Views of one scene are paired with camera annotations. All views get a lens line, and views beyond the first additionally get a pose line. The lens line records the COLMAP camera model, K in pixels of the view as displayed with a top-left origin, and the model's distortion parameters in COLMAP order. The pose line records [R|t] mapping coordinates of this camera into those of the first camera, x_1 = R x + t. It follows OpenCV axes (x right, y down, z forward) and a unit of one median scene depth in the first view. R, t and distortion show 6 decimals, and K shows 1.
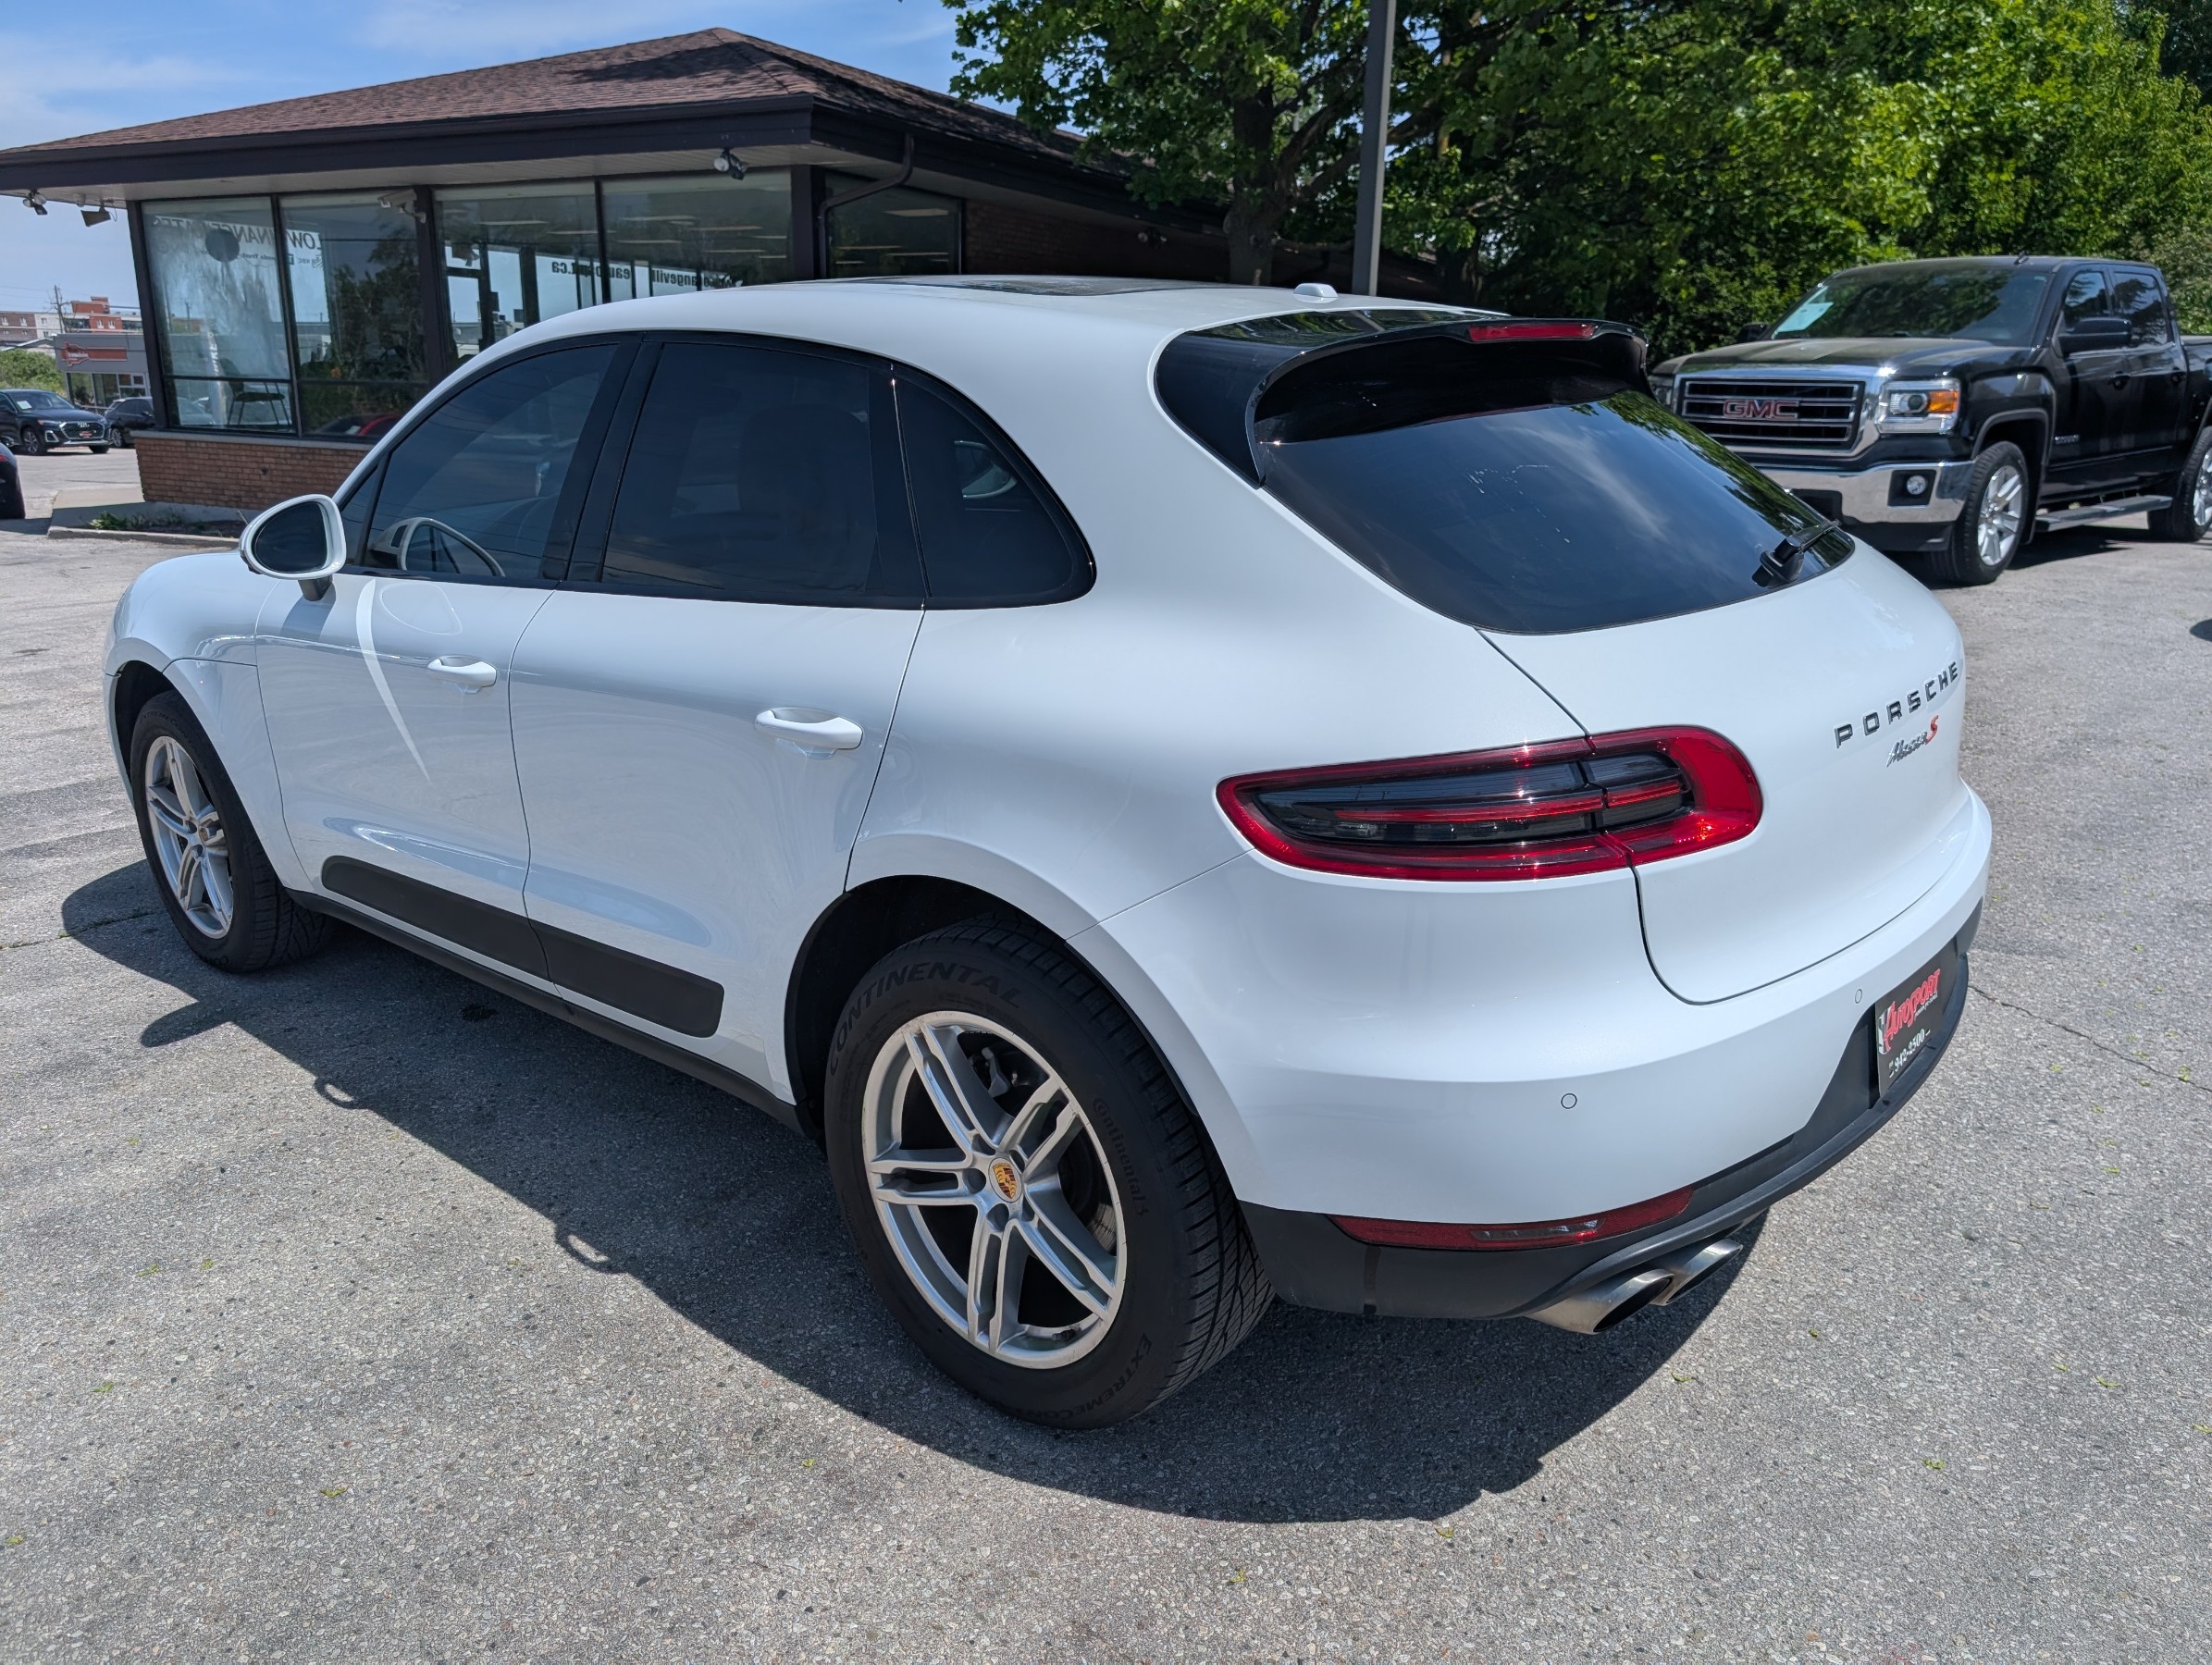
lens RADIAL K [[1597.3, 0, 1073.2], [0, 1597.3, 845.3], [0, 0, 1]] dist [0.024500, -0.024028]
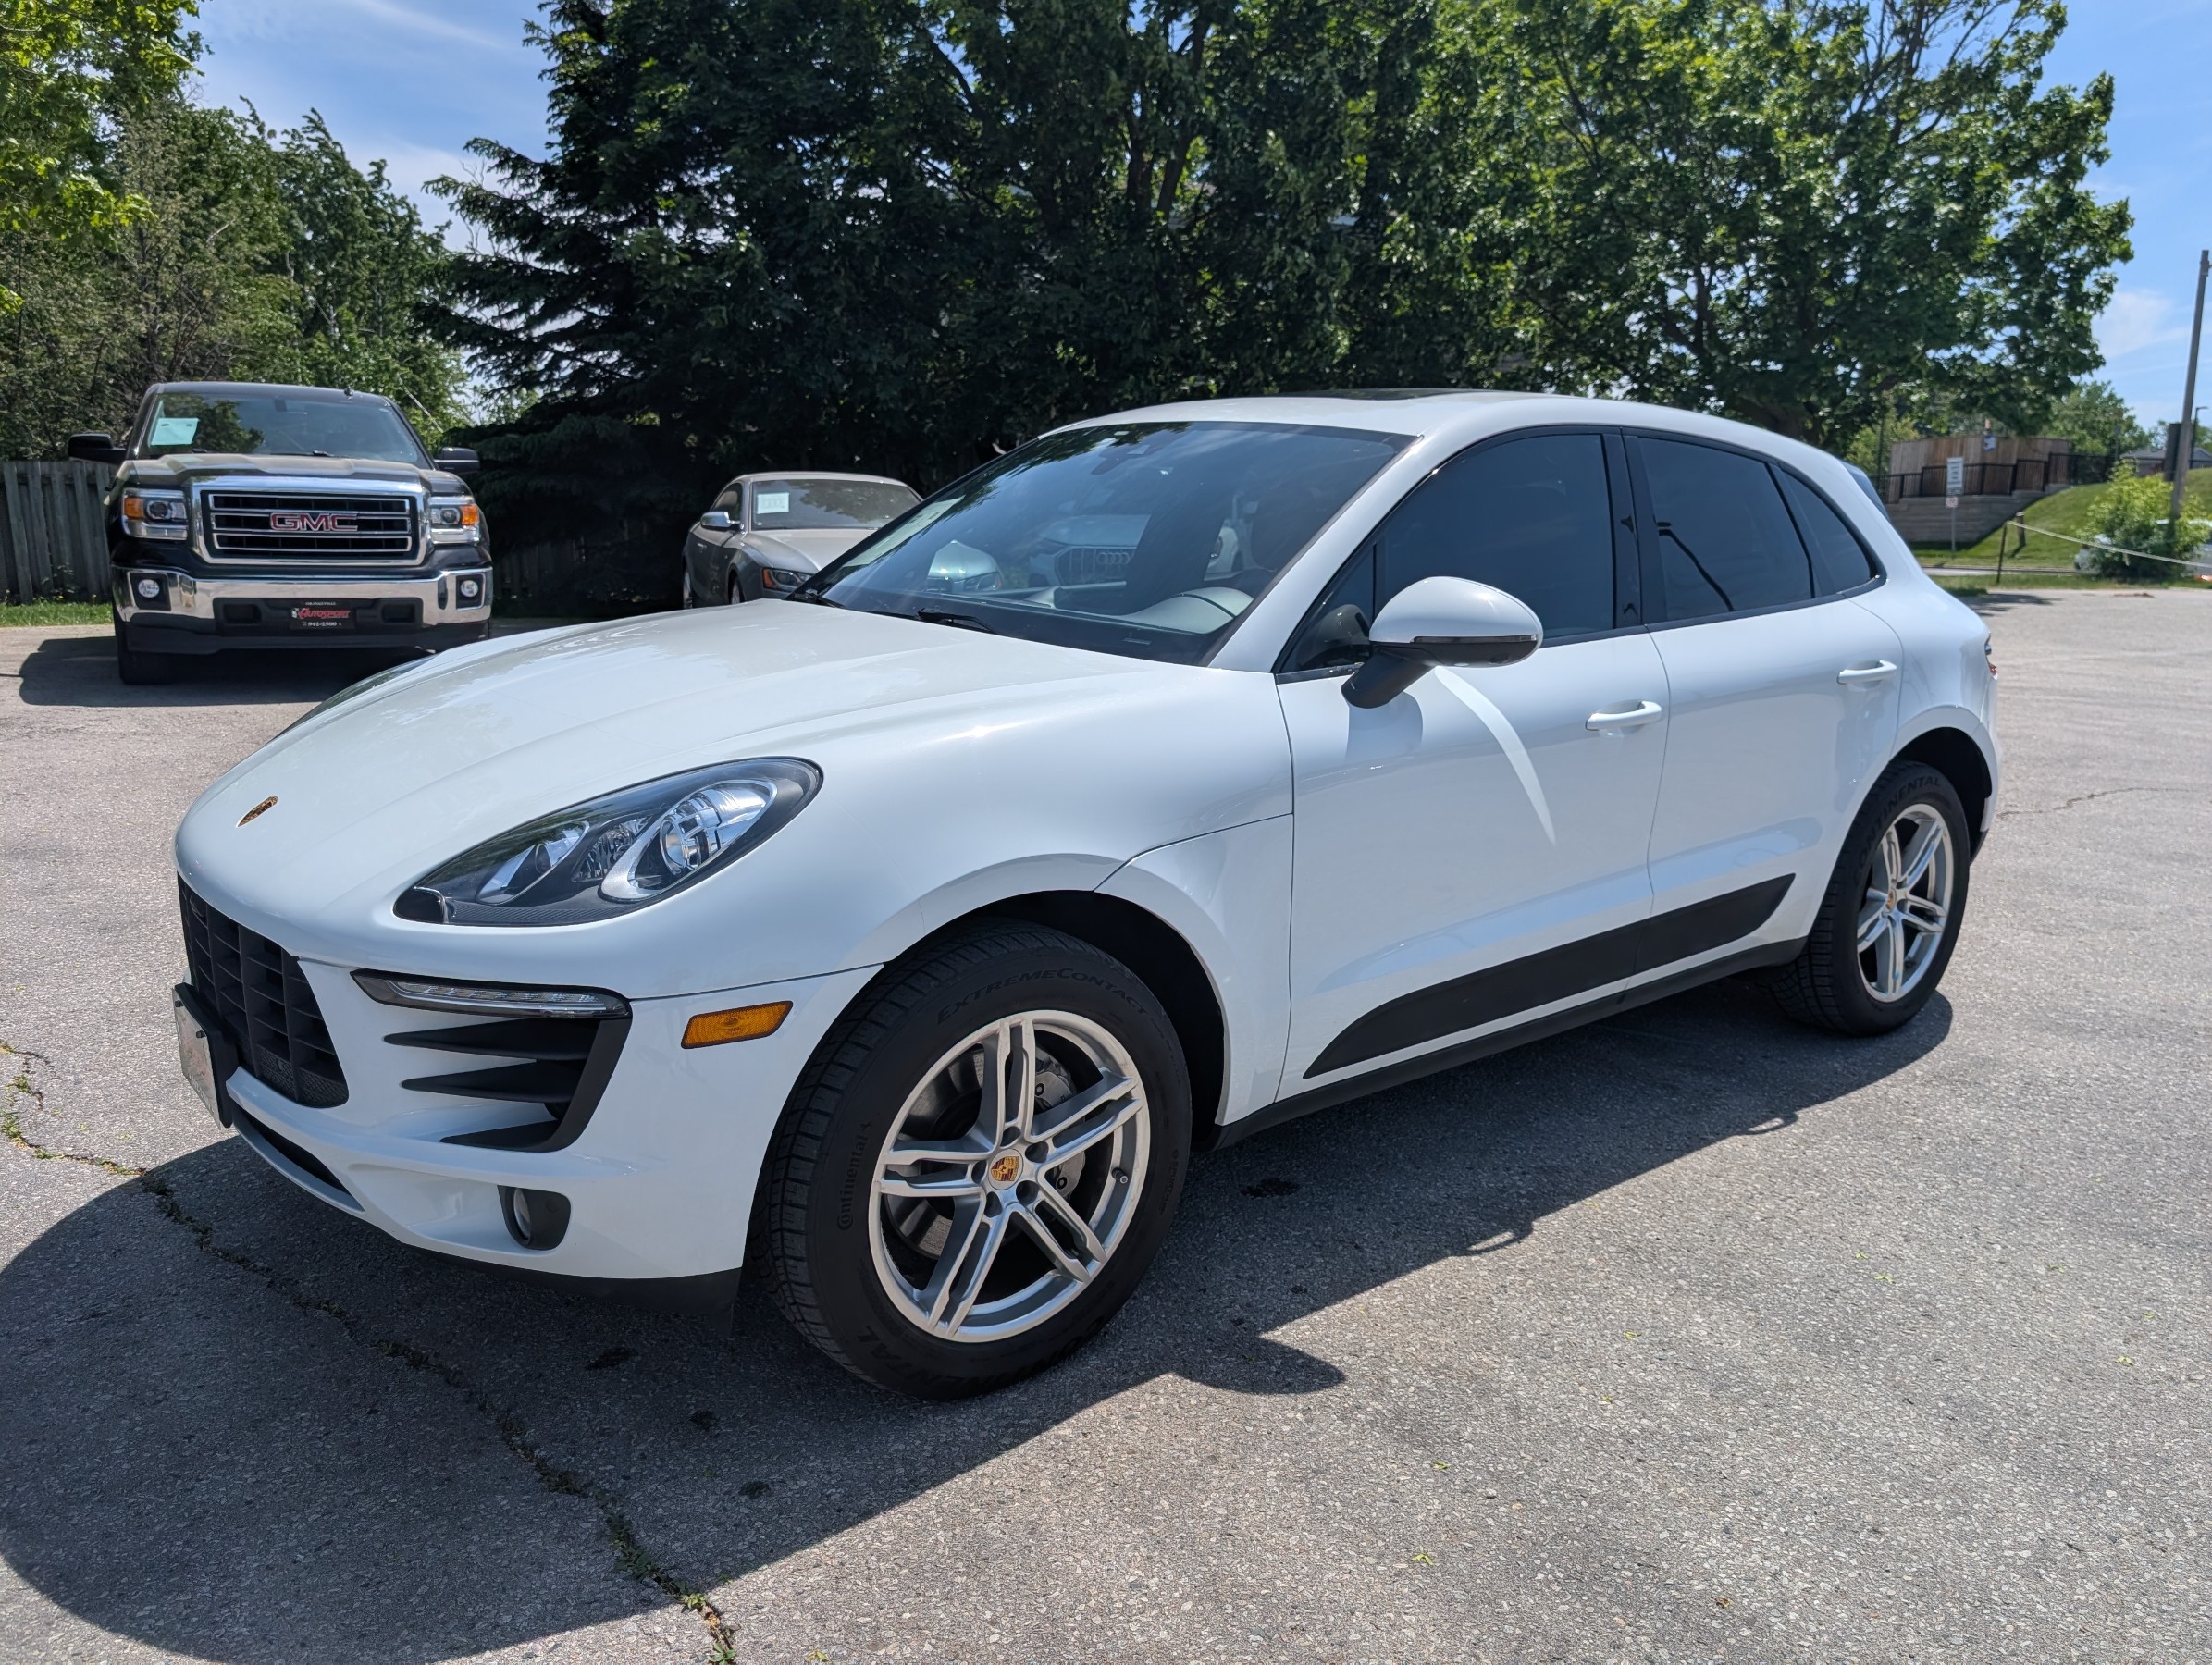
lens RADIAL K [[1613.4, 0, 1106.0], [0, 1613.4, 832.5], [0, 0, 1]] dist [0.009129, -0.010403]
pose [[0.169000, -0.187046, 0.967705, -1.219971], [0.270779, 0.952859, 0.136888, -0.223765], [-0.947691, 0.238900, 0.211681, 0.889003]]
